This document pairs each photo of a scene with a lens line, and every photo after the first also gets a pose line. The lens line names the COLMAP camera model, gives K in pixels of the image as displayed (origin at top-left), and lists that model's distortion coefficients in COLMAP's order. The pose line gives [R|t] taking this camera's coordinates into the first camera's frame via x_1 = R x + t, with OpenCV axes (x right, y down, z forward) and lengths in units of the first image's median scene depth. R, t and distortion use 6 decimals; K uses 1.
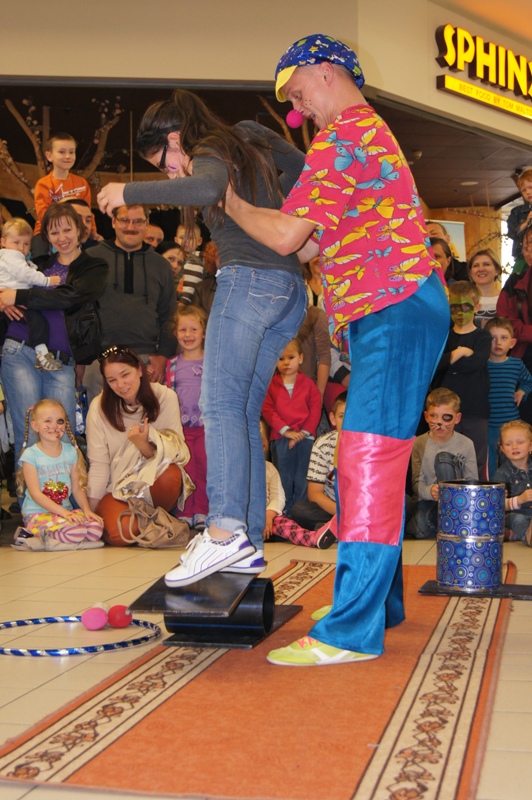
lens RADIAL K [[1275.1, 0, 263.5], [0, 1275.1, 399.4], [0, 0, 1]] dist [-0.011934, 0.000000]
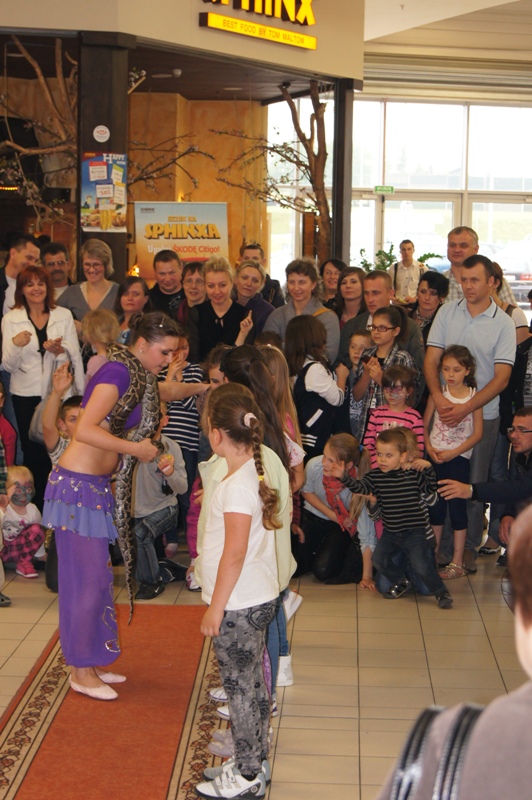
lens RADIAL K [[1688.2, 0, 267.8], [0, 1688.2, 400.2], [0, 0, 1]] dist [-0.011985, 0.000000]
pose [[0.983025, 0.002711, 0.183450, -0.189877], [-0.022283, 0.994253, 0.104713, -0.460493], [-0.182112, -0.107024, 0.977436, -1.158113]]
